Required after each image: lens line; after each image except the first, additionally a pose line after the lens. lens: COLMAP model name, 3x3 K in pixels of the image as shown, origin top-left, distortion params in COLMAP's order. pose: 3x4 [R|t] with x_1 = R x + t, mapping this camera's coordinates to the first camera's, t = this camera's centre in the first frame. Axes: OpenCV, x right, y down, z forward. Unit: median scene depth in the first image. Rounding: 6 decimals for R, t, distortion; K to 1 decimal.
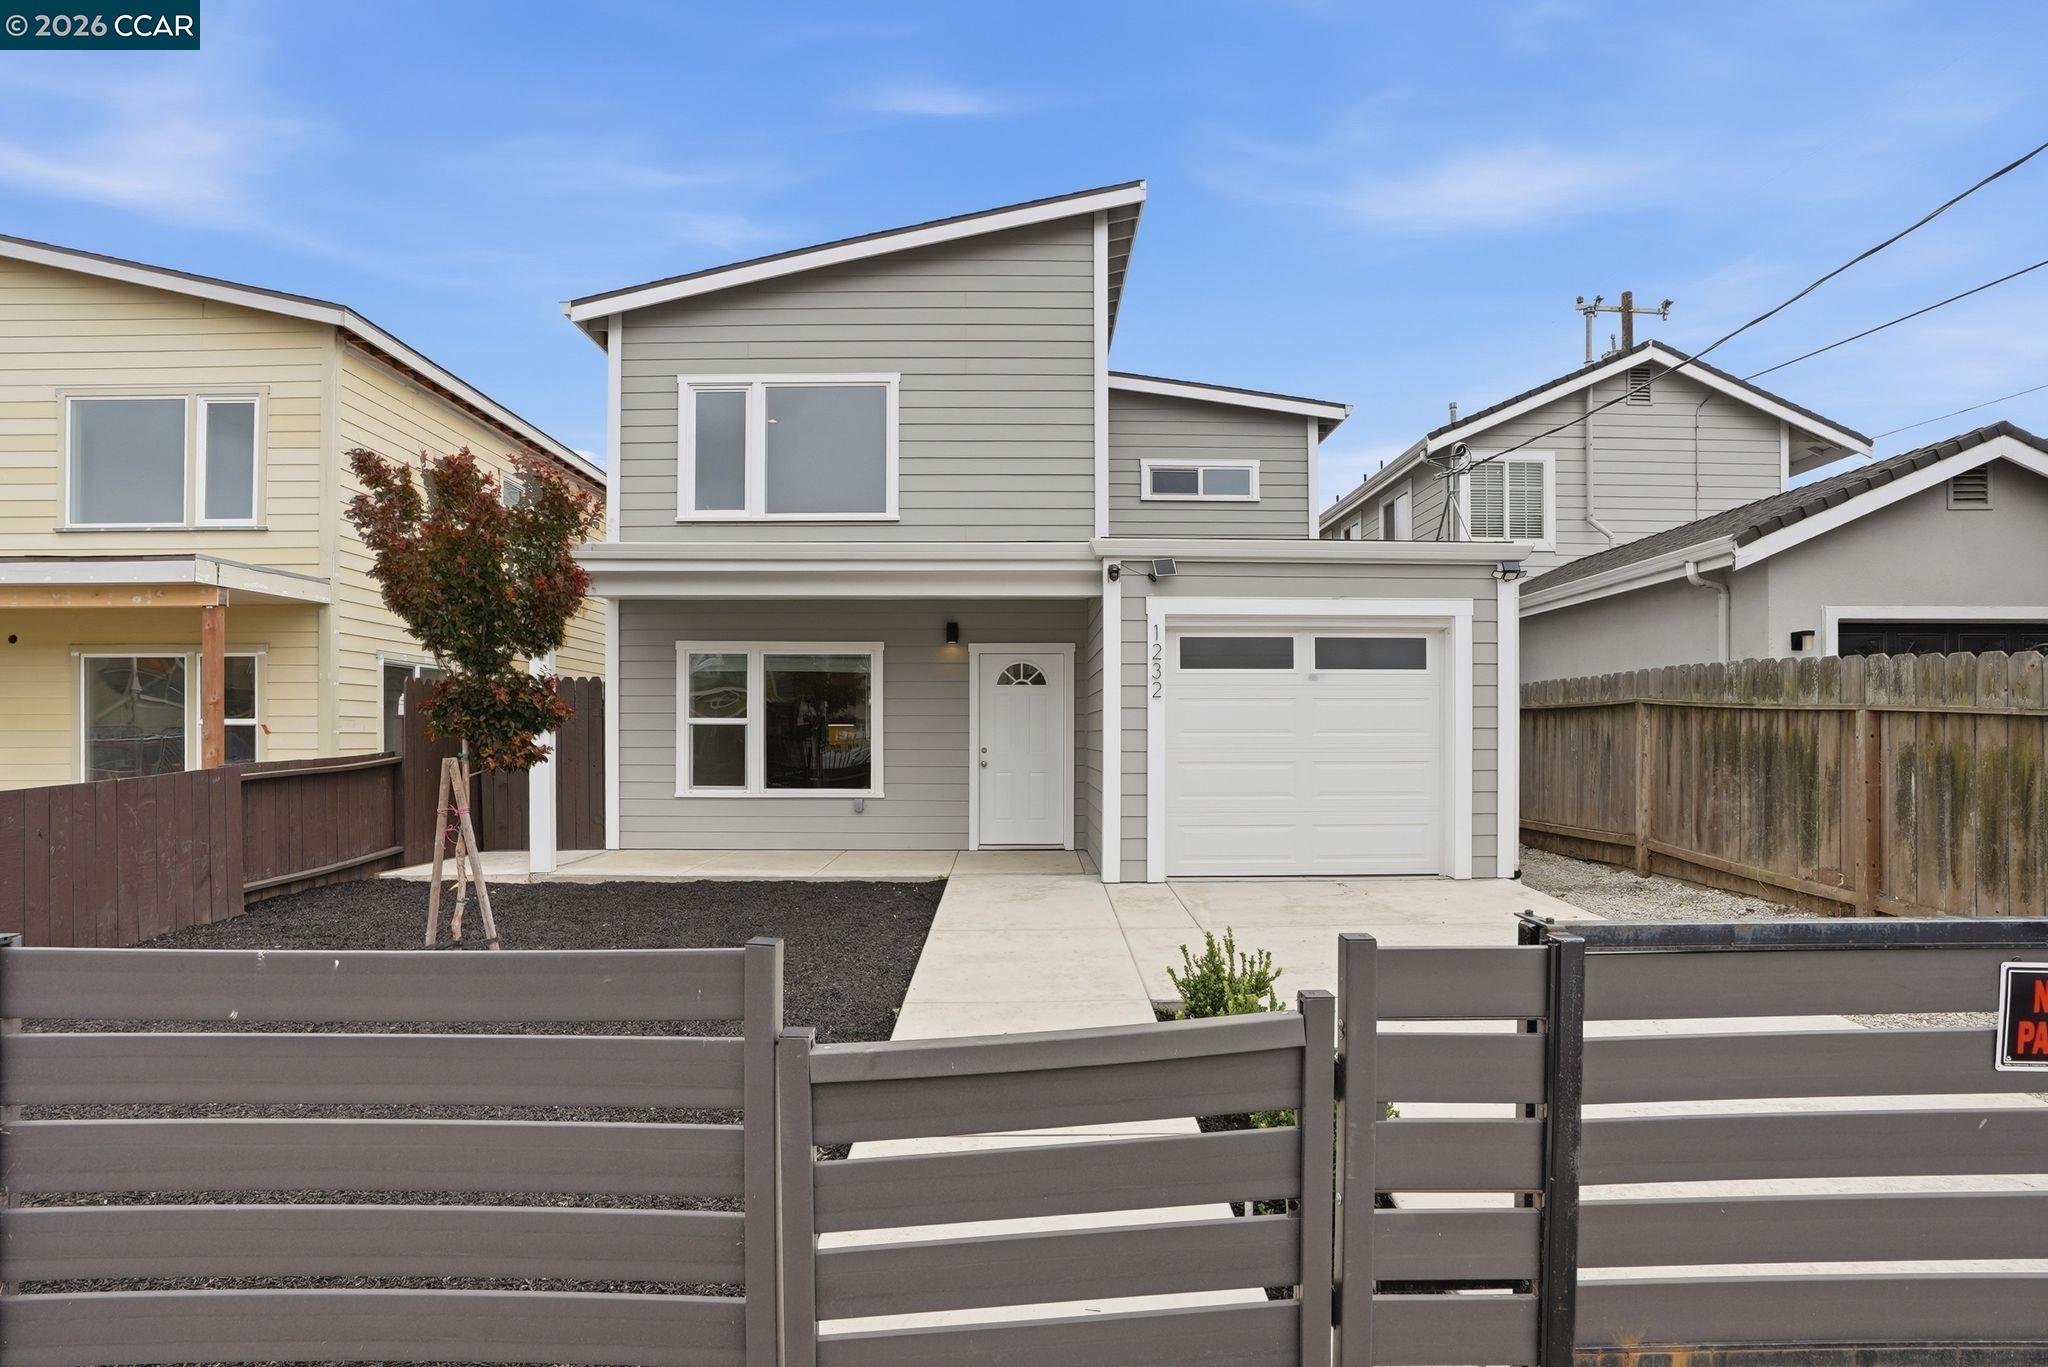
lens RADIAL K [[952.8, 0, 1024.0], [0, 952.8, 683.5], [0, 0, 1]] dist [-0.052245, 0.020380]
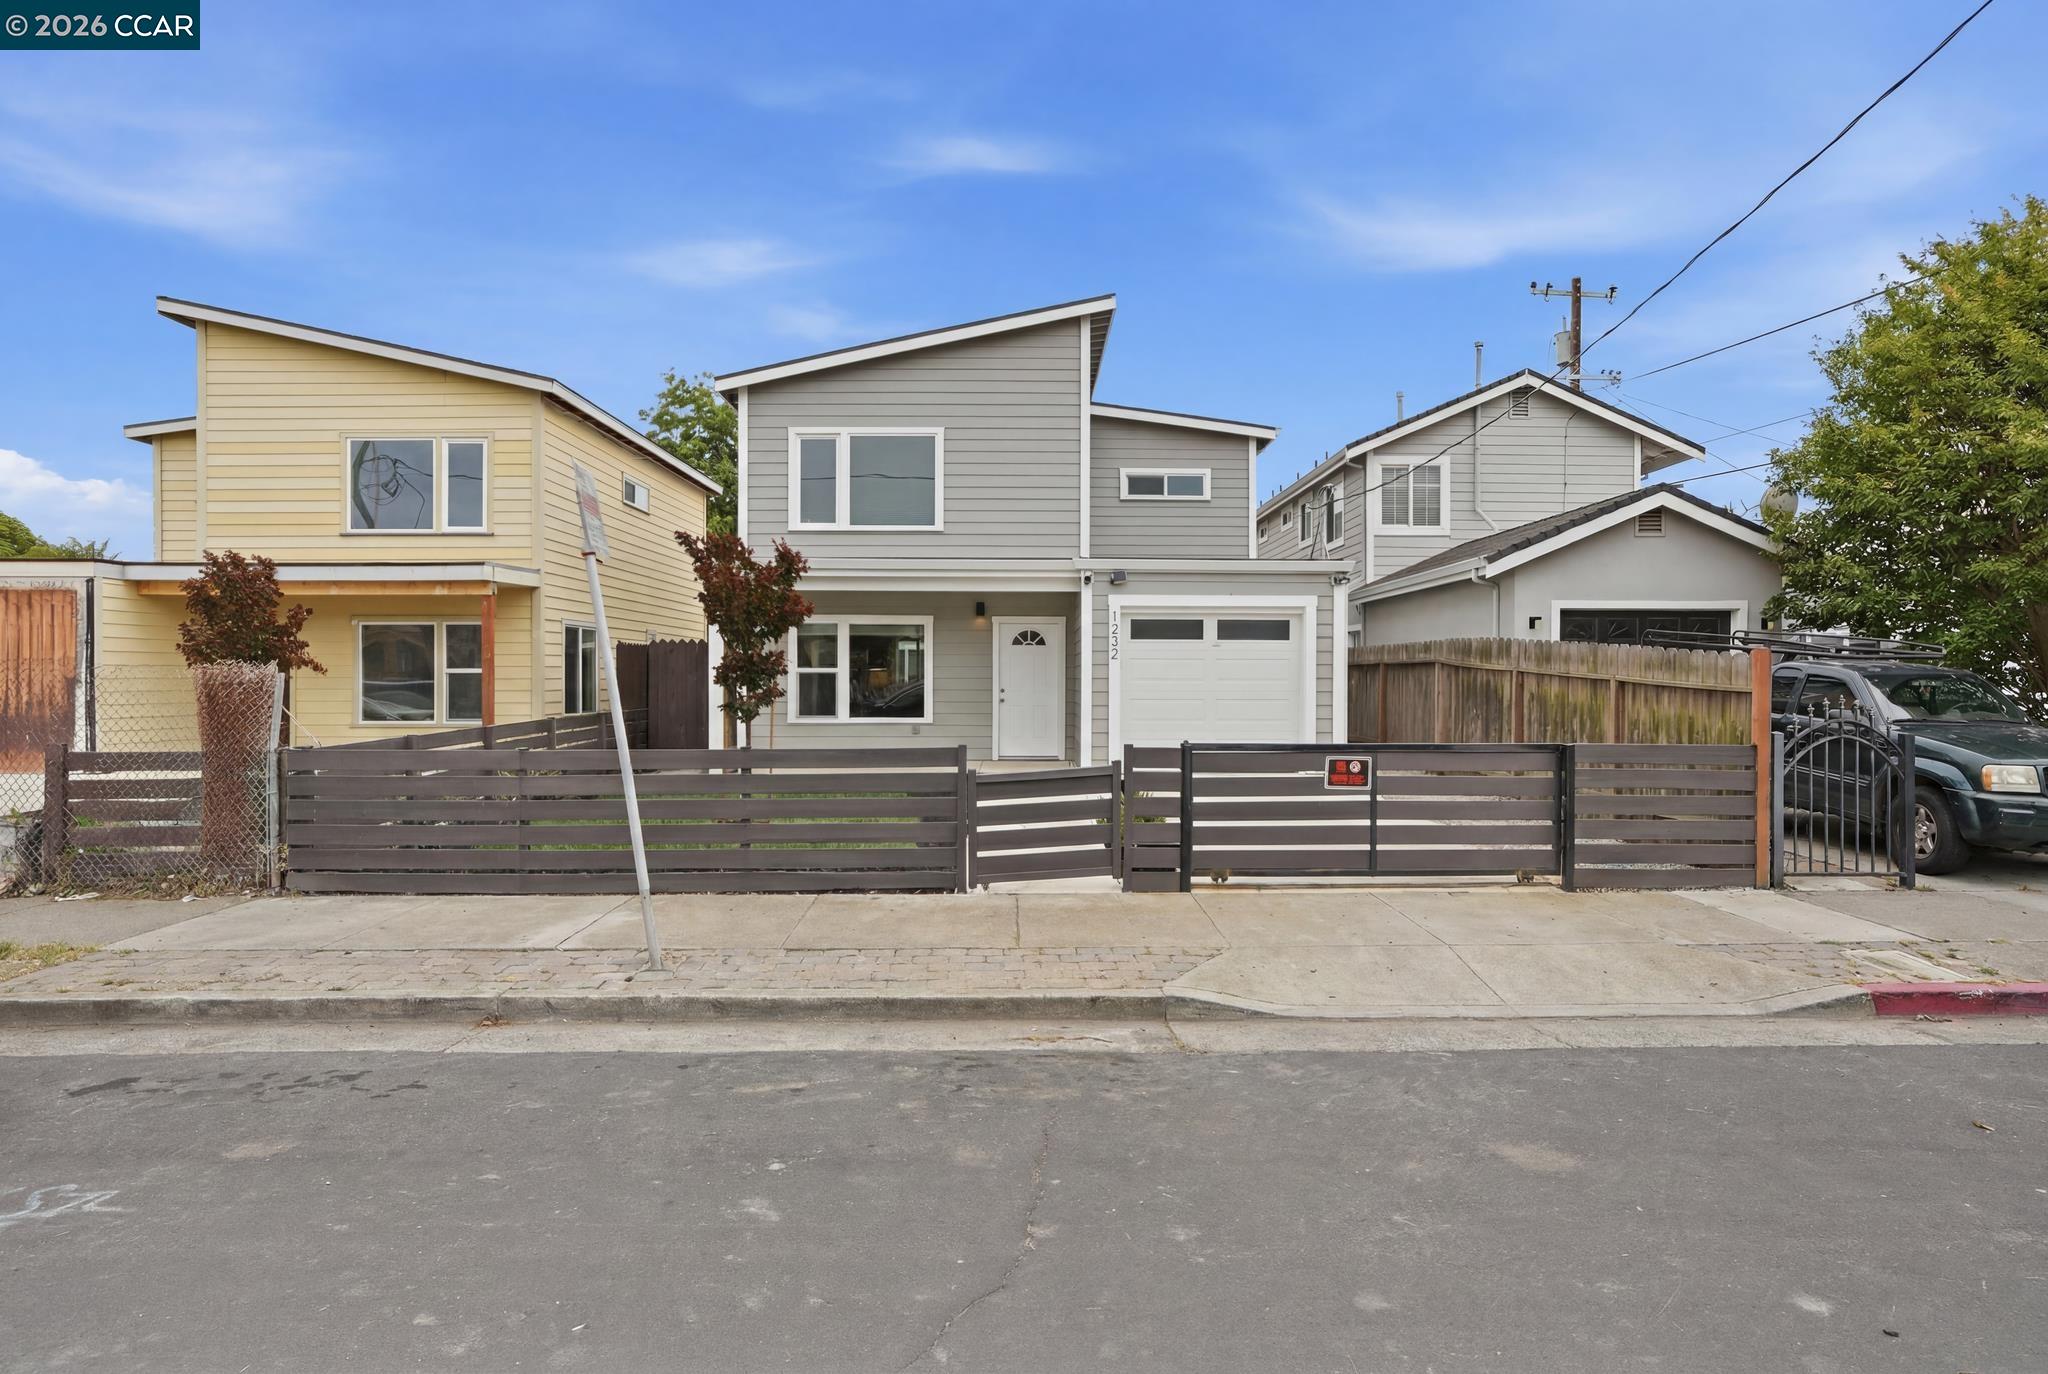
lens RADIAL K [[952.8, 0, 1024.0], [0, 952.8, 687.0], [0, 0, 1]] dist [-0.052245, 0.020380]
pose [[0.999991, 0.002611, -0.003450, -0.004515], [-0.002375, 0.997756, 0.066907, -0.032472], [0.003617, -0.066898, 0.997753, -0.443206]]
